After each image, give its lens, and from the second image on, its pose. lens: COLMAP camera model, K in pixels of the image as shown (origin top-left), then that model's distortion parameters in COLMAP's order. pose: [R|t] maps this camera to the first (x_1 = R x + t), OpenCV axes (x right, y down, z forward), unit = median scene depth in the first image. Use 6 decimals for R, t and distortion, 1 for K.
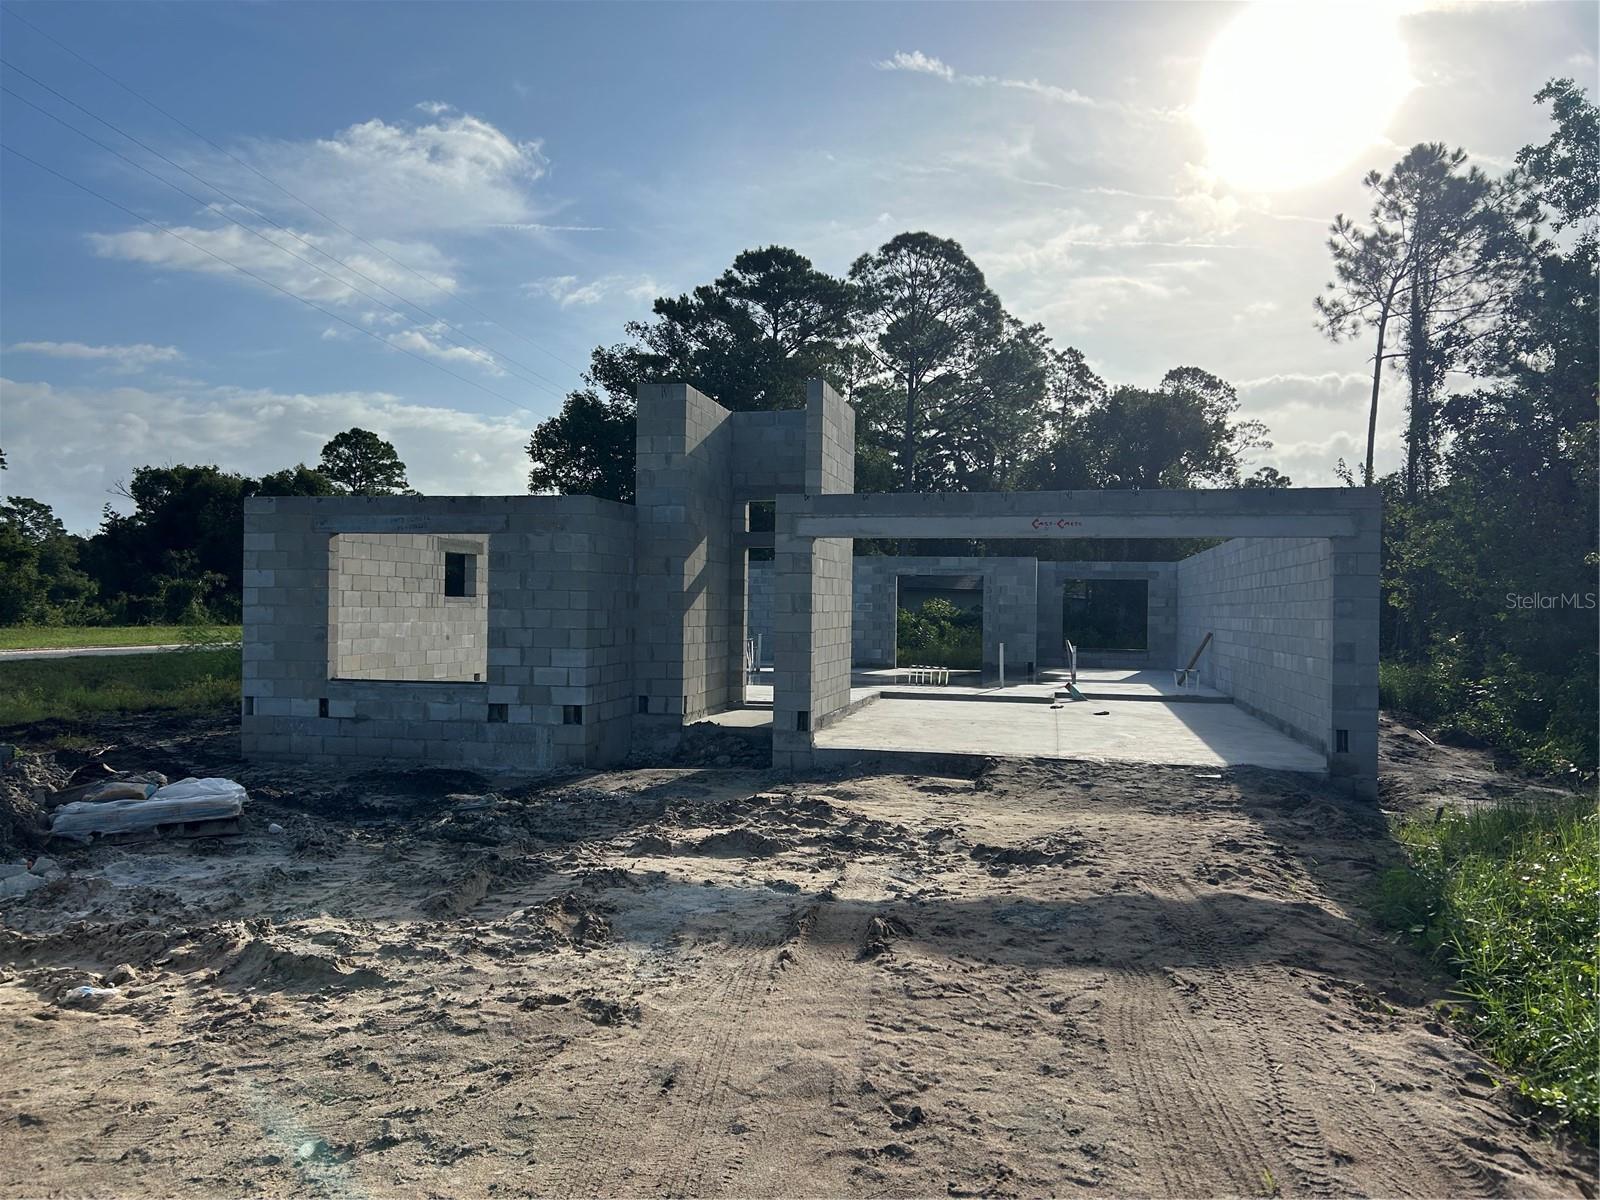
lens RADIAL K [[1160.9, 0, 800.0], [0, 1160.9, 600.0], [0, 0, 1]] dist [0.062076, -0.081696]
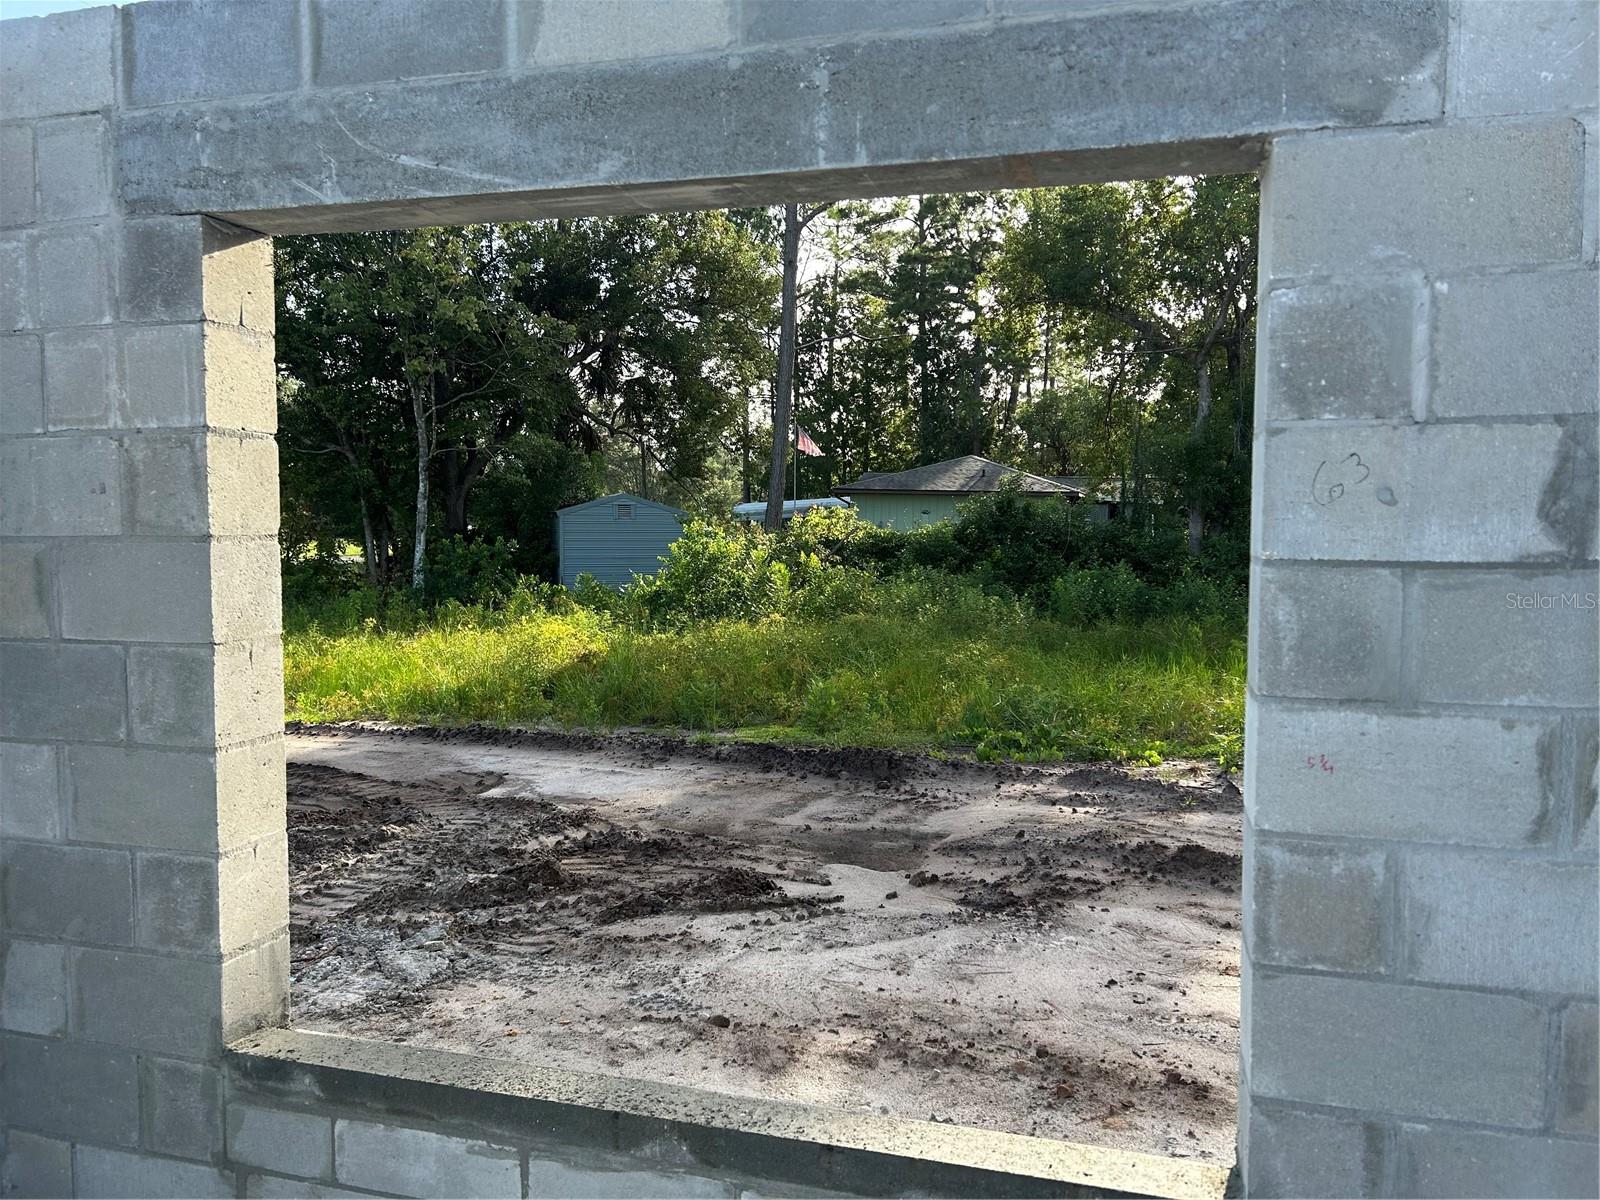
lens RADIAL K [[1160.9, 0, 800.0], [0, 1160.9, 600.0], [0, 0, 1]] dist [0.062076, -0.081696]
pose [[0.996447, 0.006407, -0.083983, 0.208135], [-0.000011, 0.997113, 0.075934, 0.004000], [0.084227, -0.075663, 0.993570, 0.668986]]
